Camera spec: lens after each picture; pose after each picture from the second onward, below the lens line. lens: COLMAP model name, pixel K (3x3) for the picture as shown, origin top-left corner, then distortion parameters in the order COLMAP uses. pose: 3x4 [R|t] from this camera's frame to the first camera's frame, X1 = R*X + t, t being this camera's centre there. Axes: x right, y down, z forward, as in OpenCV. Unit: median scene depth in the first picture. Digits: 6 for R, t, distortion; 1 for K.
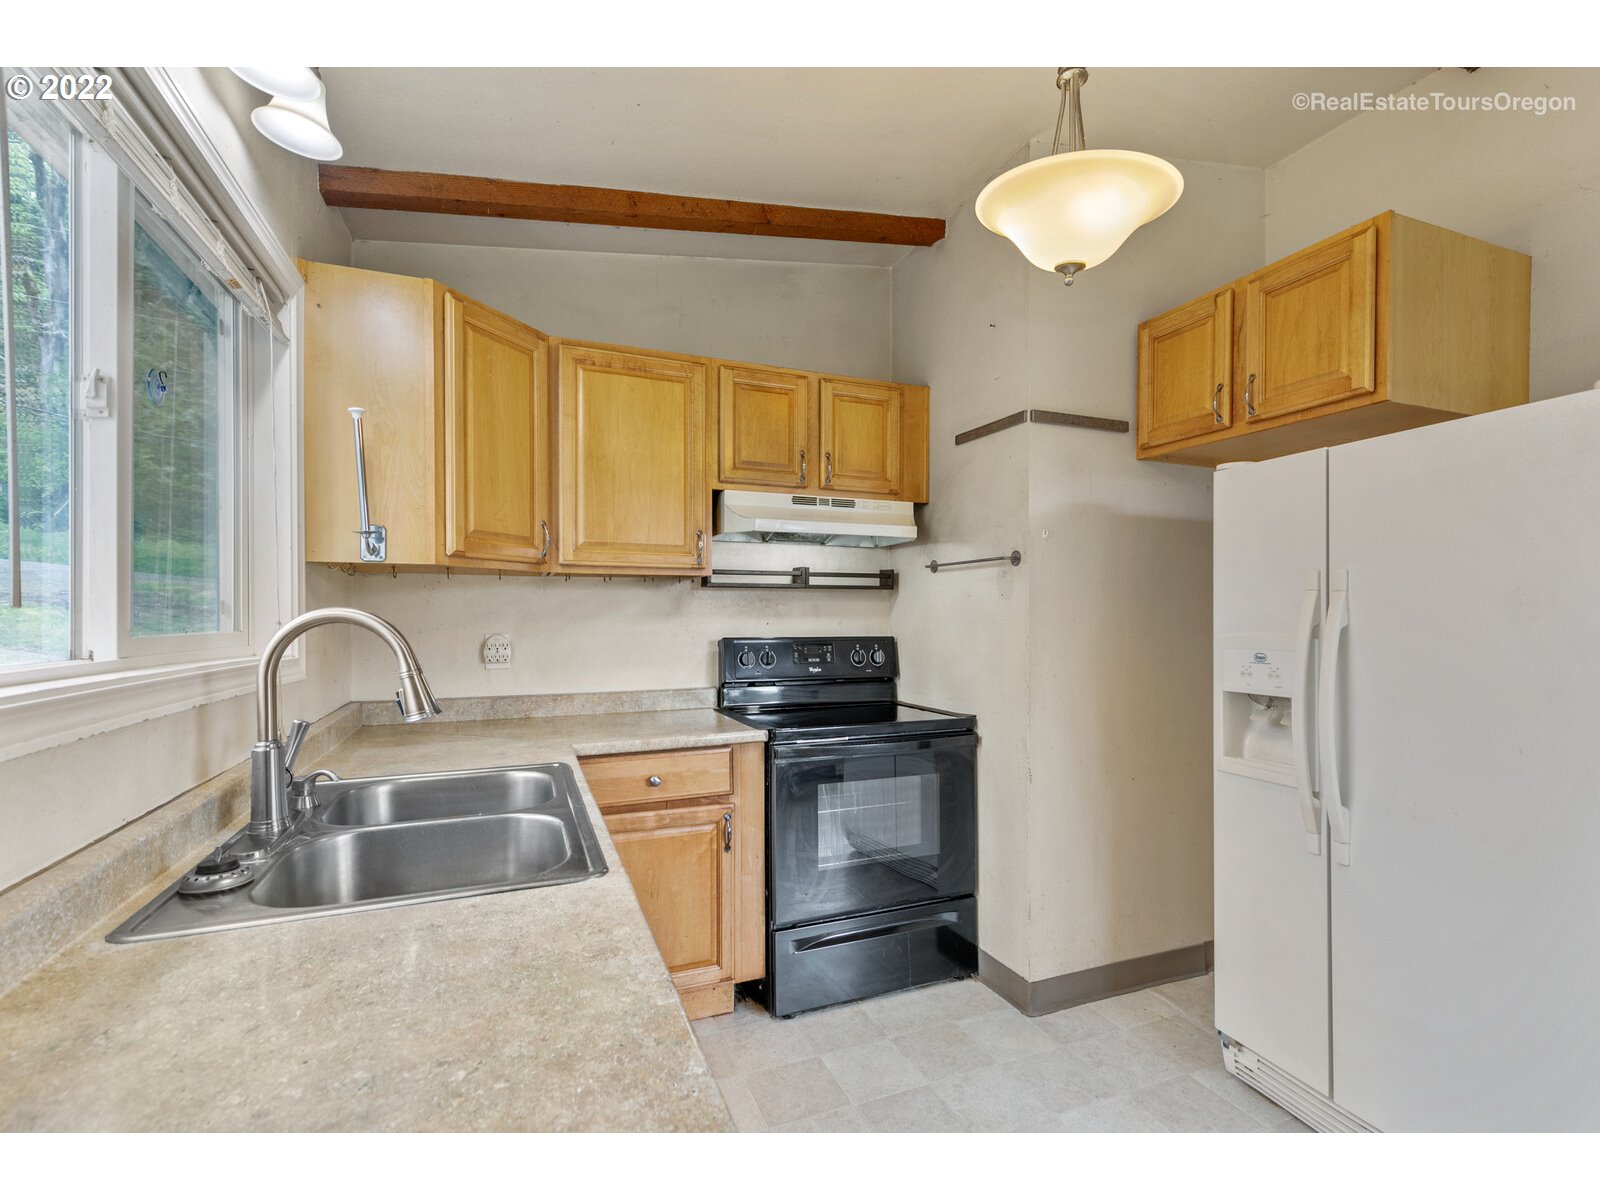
lens RADIAL K [[724.6, 0, 806.7], [0, 724.6, 613.6], [0, 0, 1]] dist [0.008170, -0.000472]
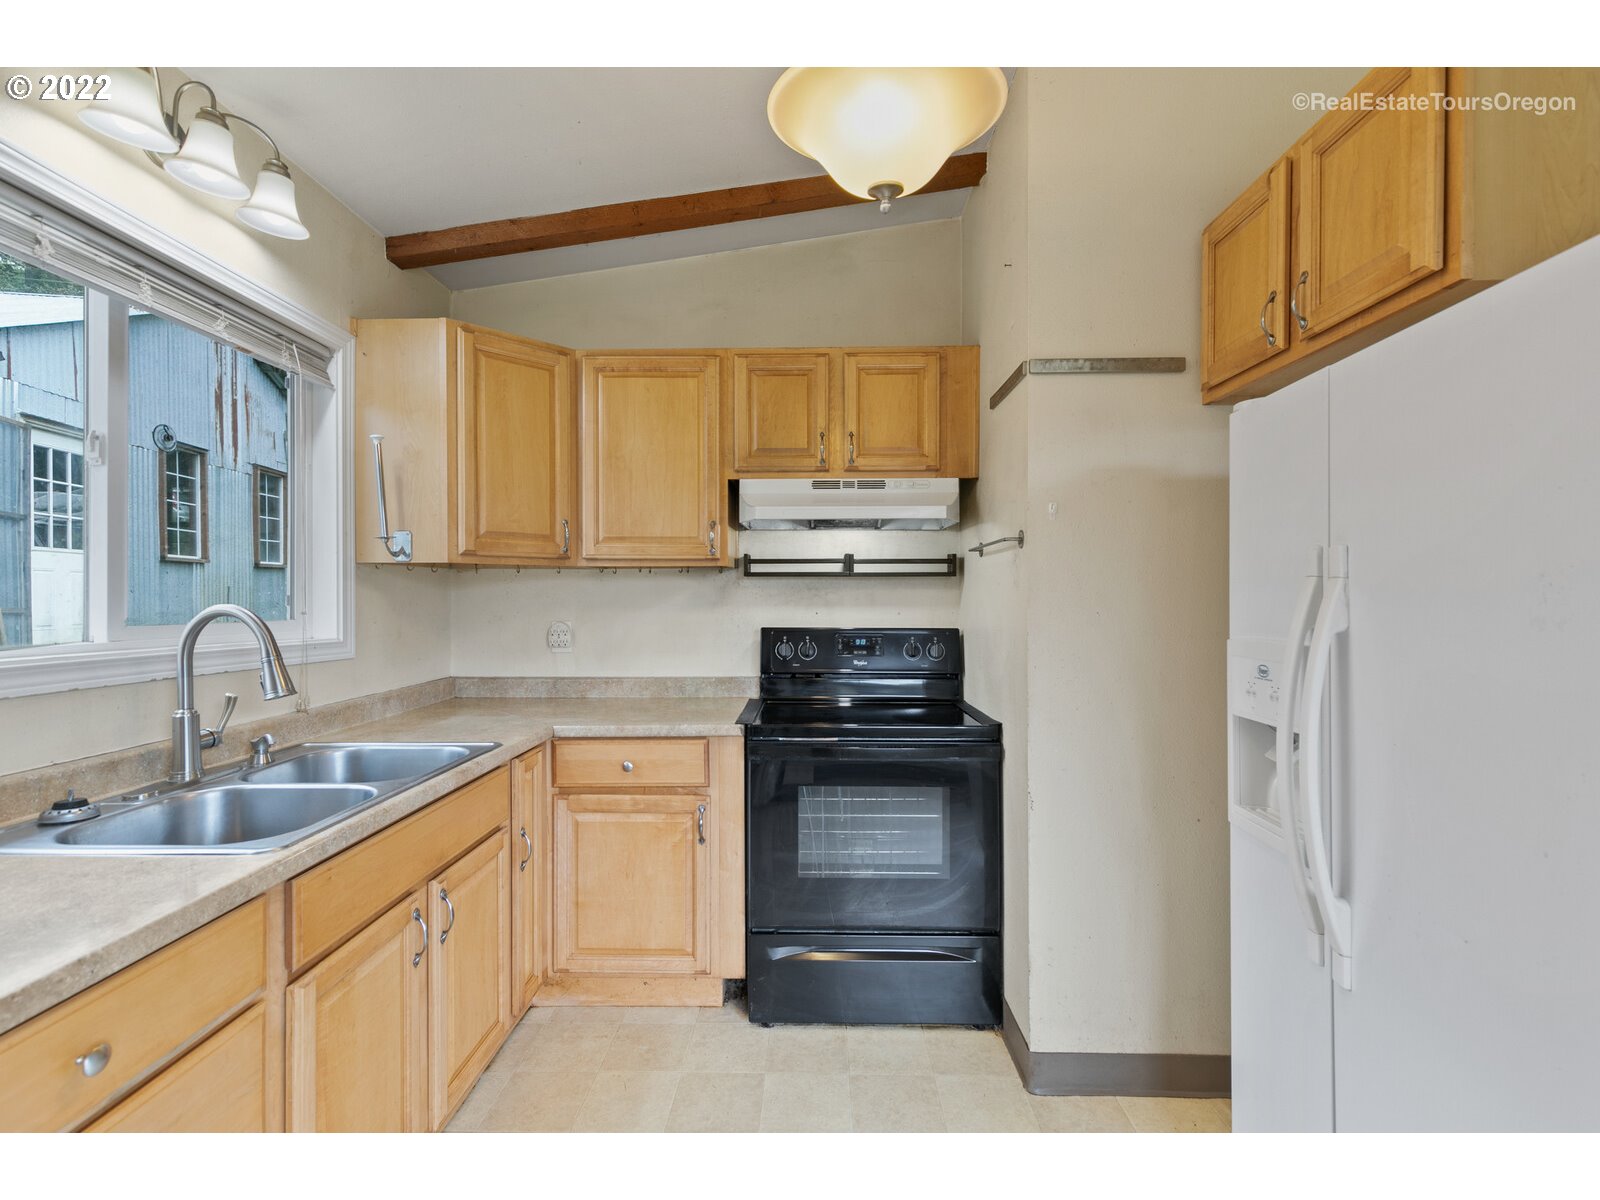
lens RADIAL K [[719.2, 0, 800.0], [0, 719.2, 600.0], [0, 0, 1]] dist [-0.000305, -0.000106]
pose [[0.919061, -0.000069, -0.394115, 0.368187], [0.001769, 0.999991, 0.003950, -0.009491], [0.394111, -0.004328, 0.919053, 0.132548]]
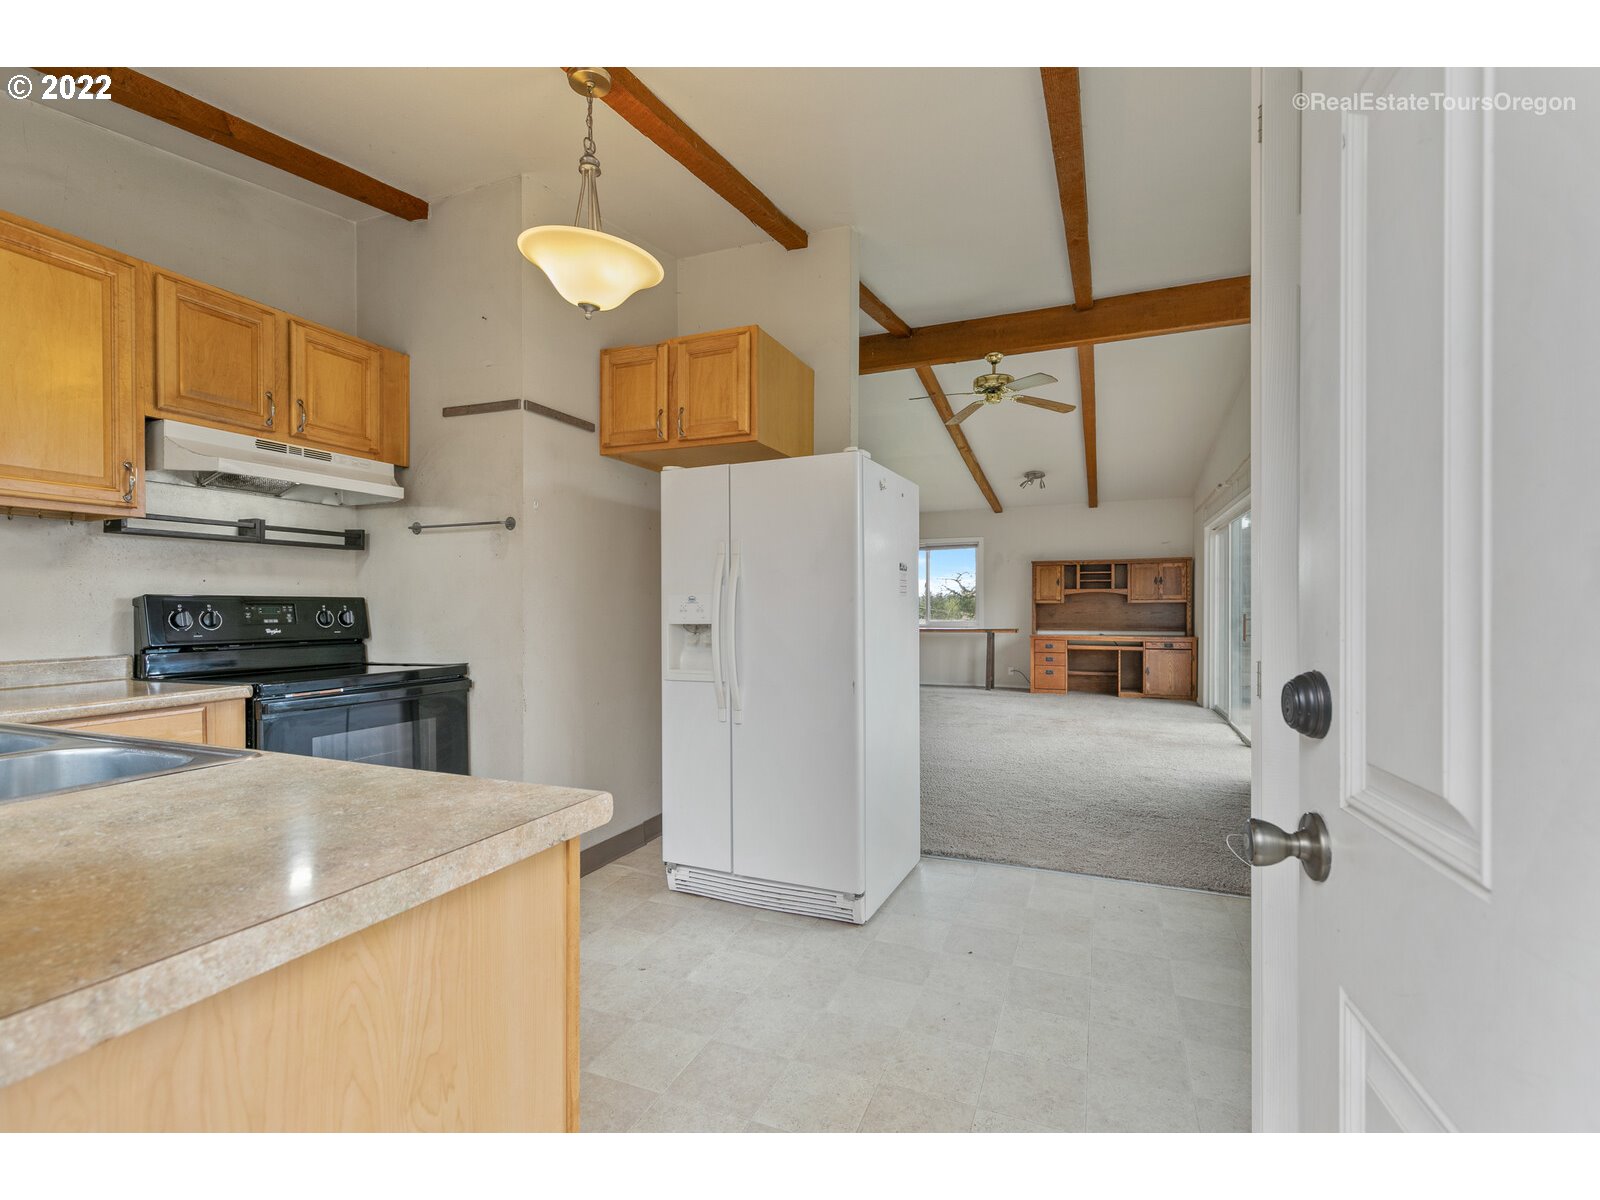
lens RADIAL K [[720.2, 0, 808.0], [0, 720.2, 606.5], [0, 0, 1]] dist [0.002030, 0.000178]
pose [[0.699449, -0.003918, 0.714672, -0.201177], [0.003066, 0.999992, 0.002481, 0.054742], [-0.714676, 0.000456, 0.699456, -0.154396]]
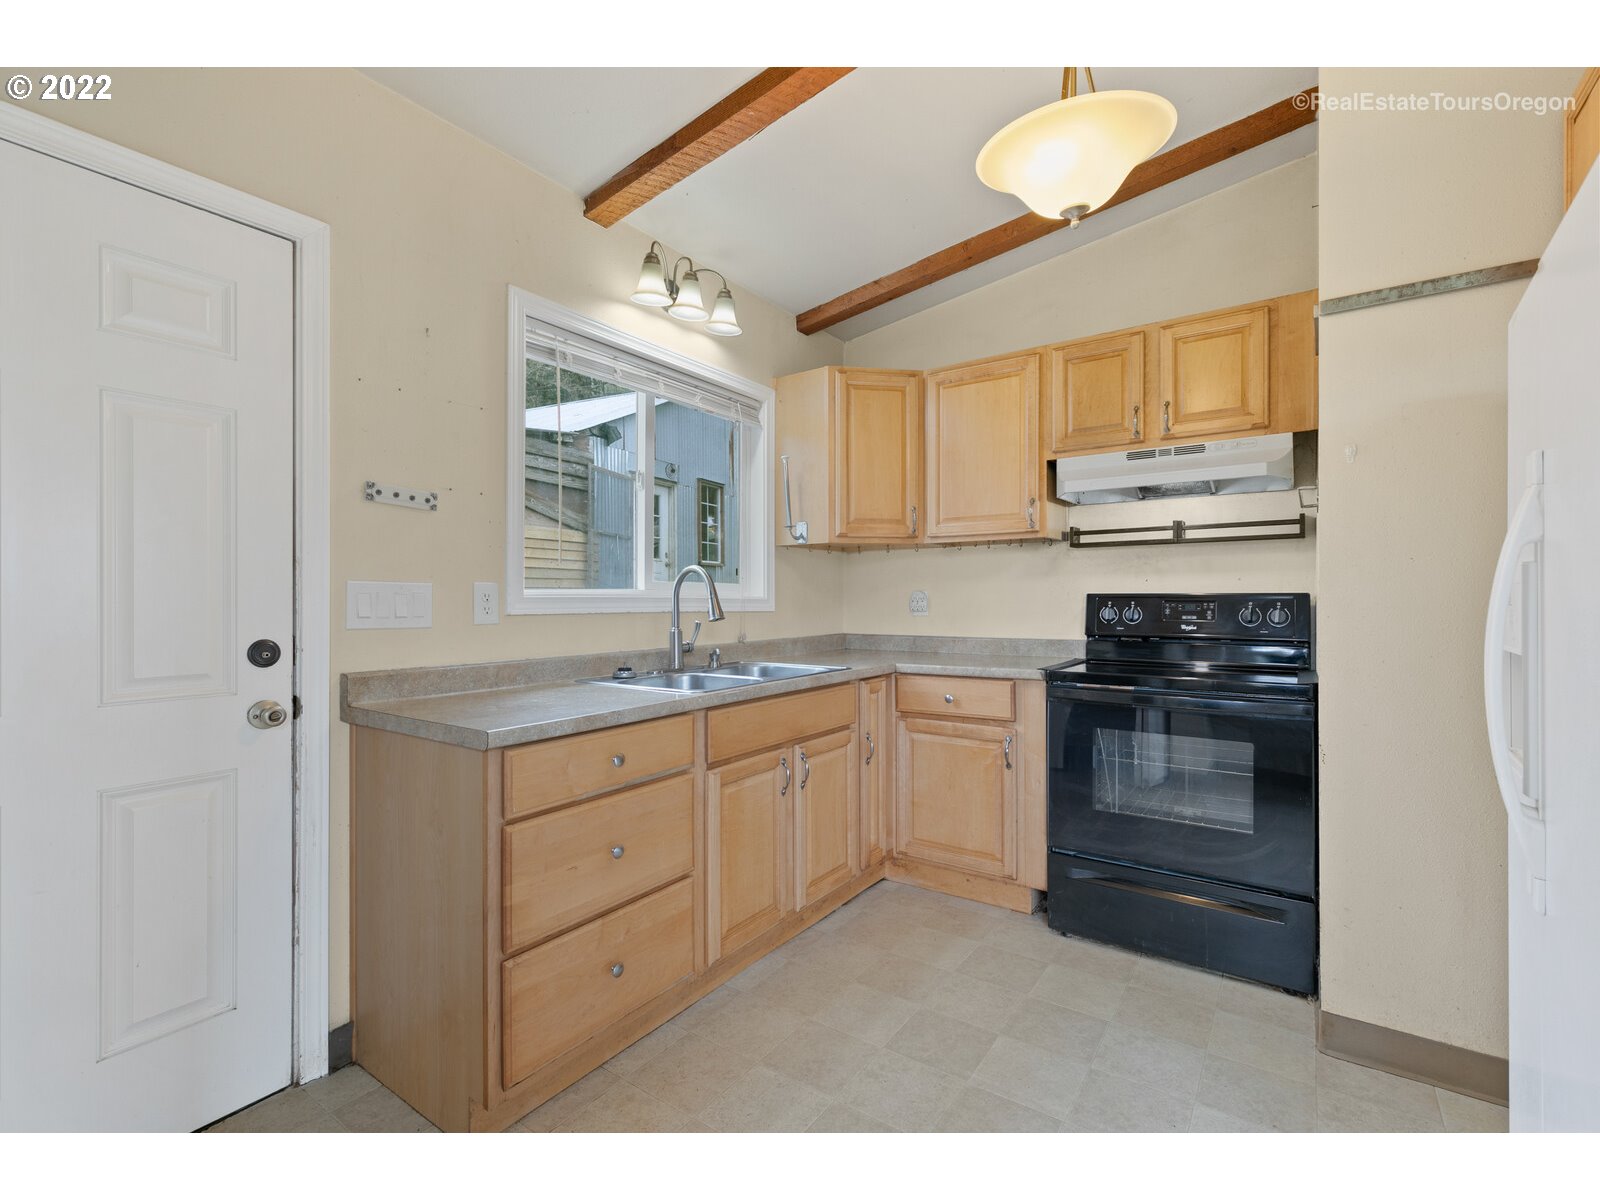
lens RADIAL K [[704.7, 0, 800.0], [0, 704.7, 600.0], [0, 0, 1]] dist [-0.009932, -0.000256]
pose [[0.539651, -0.001152, -0.841888, 0.613301], [0.004039, 0.999991, 0.001220, 0.045322], [0.841879, -0.004058, 0.539651, 0.085513]]
